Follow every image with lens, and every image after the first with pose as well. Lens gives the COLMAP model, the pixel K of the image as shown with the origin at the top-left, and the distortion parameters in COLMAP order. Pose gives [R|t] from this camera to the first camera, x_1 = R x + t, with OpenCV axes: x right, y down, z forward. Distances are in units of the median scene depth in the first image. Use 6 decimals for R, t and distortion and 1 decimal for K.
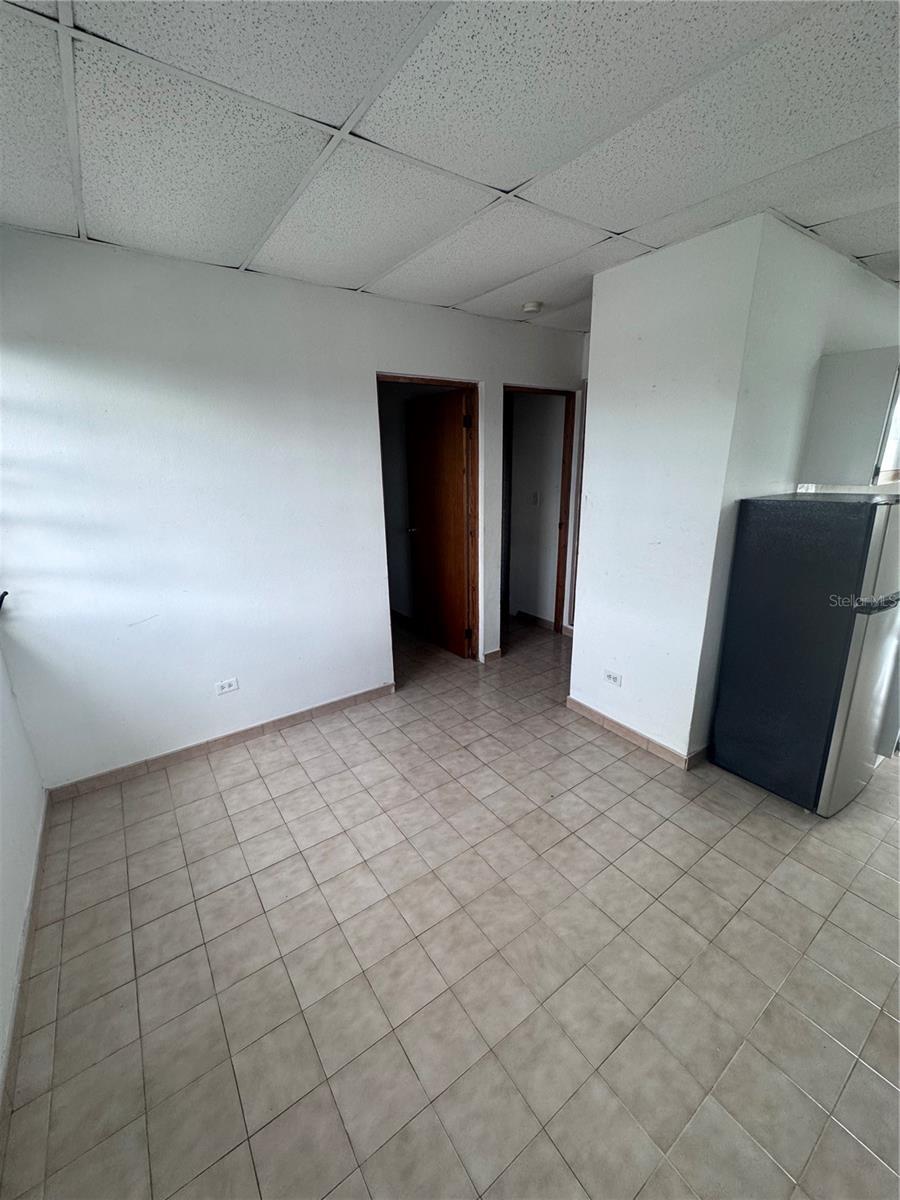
lens RADIAL K [[476.8, 0, 448.6], [0, 476.8, 598.6], [0, 0, 1]] dist [-0.005212, 0.000776]
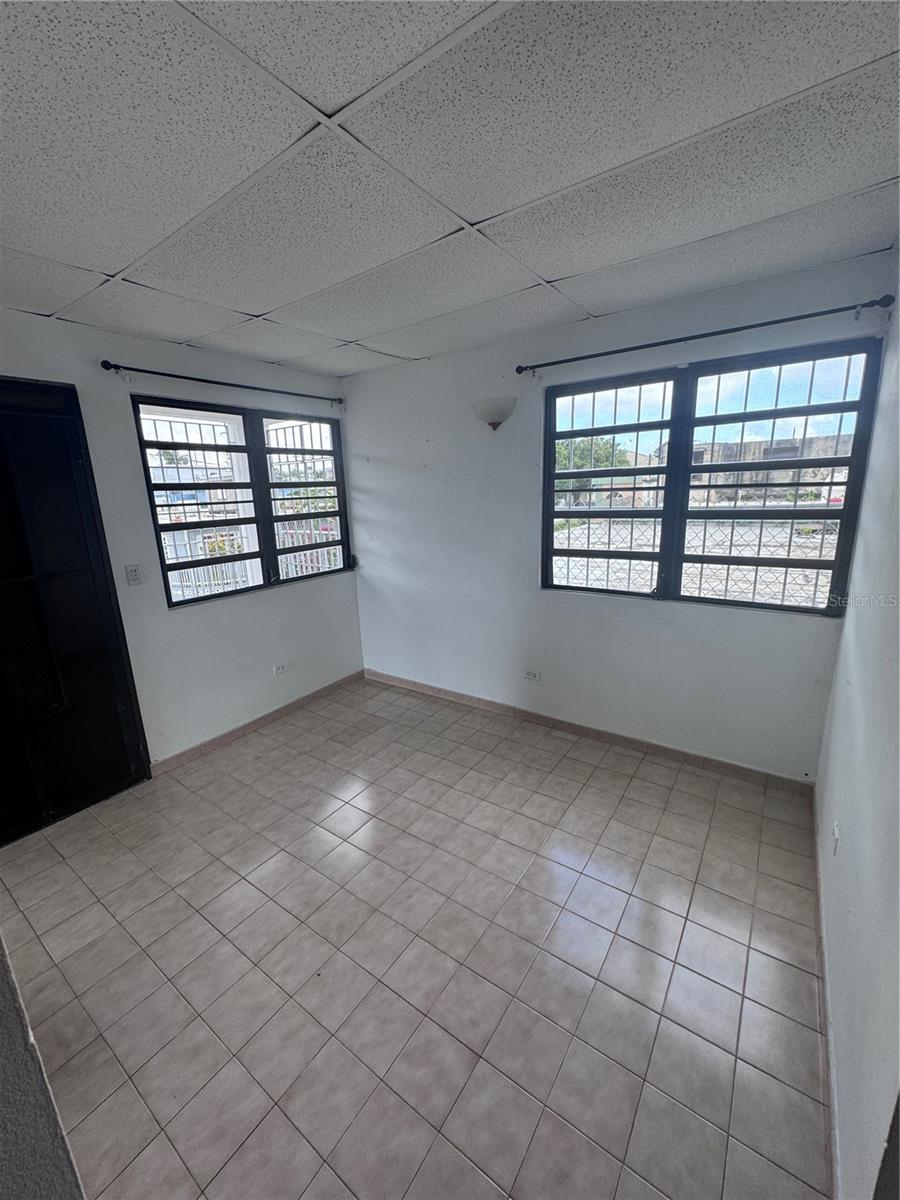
lens RADIAL K [[476.8, 0, 445.8], [0, 476.8, 603.9], [0, 0, 1]] dist [-0.005212, 0.000776]
pose [[-0.942336, 0.129326, -0.308672, 0.203326], [-0.043548, 0.867093, 0.496239, -0.455190], [0.331824, 0.481066, -0.811461, 1.490990]]
